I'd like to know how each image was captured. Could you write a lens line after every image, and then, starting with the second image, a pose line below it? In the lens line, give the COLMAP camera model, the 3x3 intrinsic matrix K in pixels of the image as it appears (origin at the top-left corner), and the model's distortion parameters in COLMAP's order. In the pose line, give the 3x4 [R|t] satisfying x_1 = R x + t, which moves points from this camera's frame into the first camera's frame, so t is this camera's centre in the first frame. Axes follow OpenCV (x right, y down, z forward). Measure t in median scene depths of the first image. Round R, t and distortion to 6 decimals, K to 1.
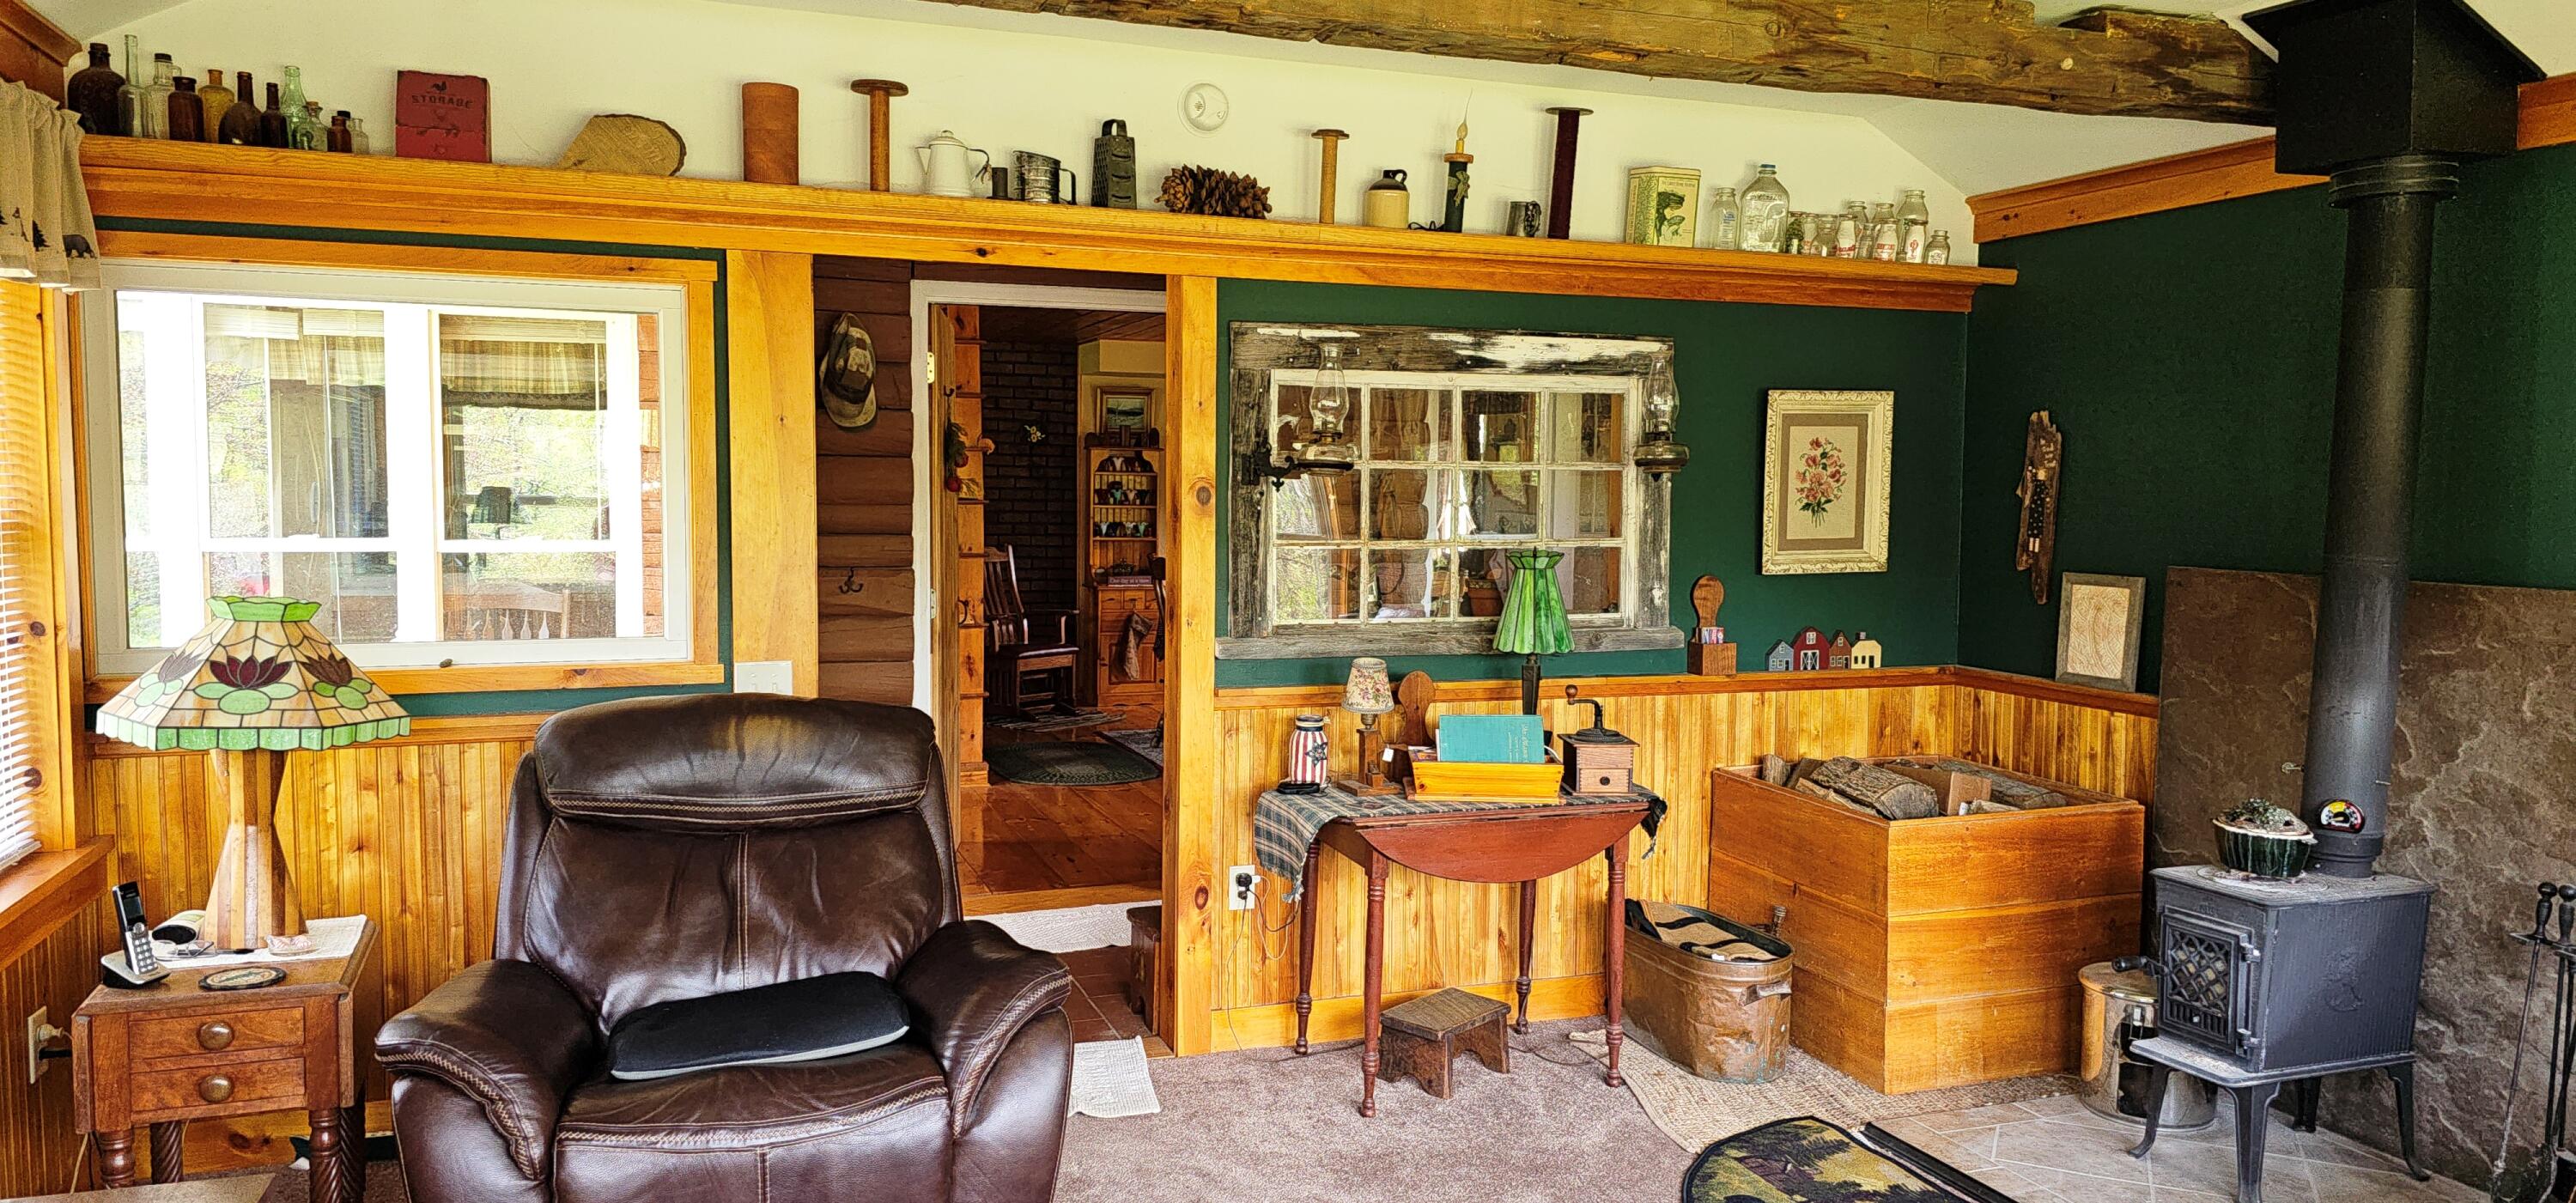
lens RADIAL K [[1739.9, 0, 1293.3], [0, 1739.9, 607.7], [0, 0, 1]] dist [0.067904, -0.048033]
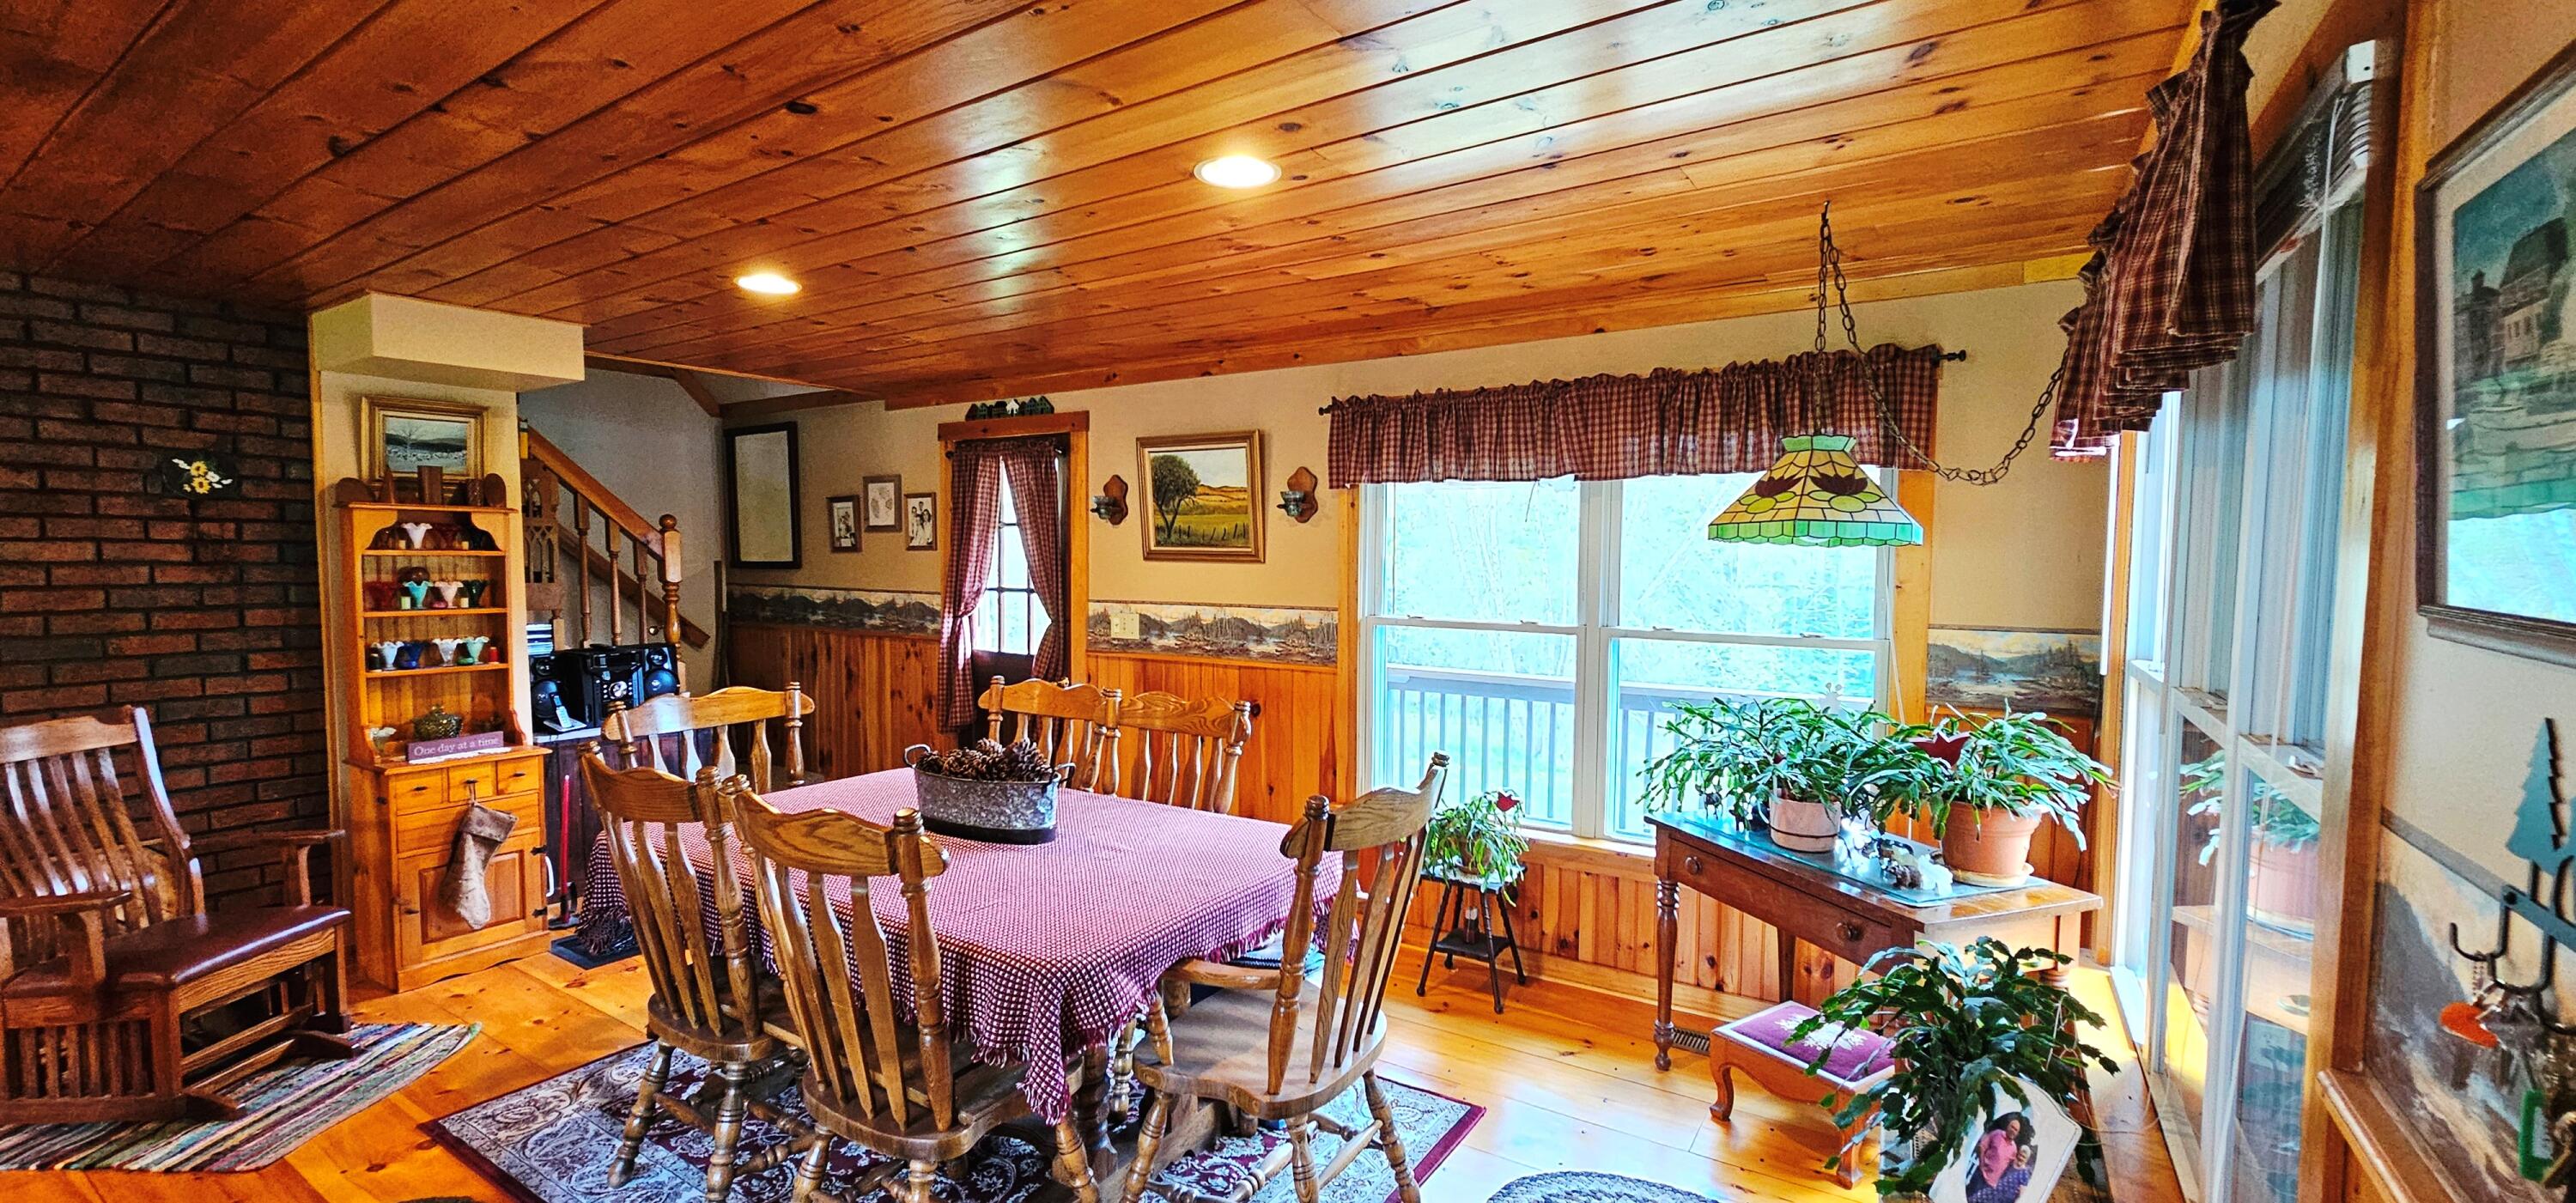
lens RADIAL K [[1052.8, 0, 1285.2], [0, 1052.8, 610.3], [0, 0, 1]] dist [-0.001232, 0.000202]
pose [[0.800250, -0.043846, 0.598061, -0.080976], [0.049348, 0.998756, 0.007191, -0.047685], [-0.597632, 0.023759, 0.801418, 0.568345]]
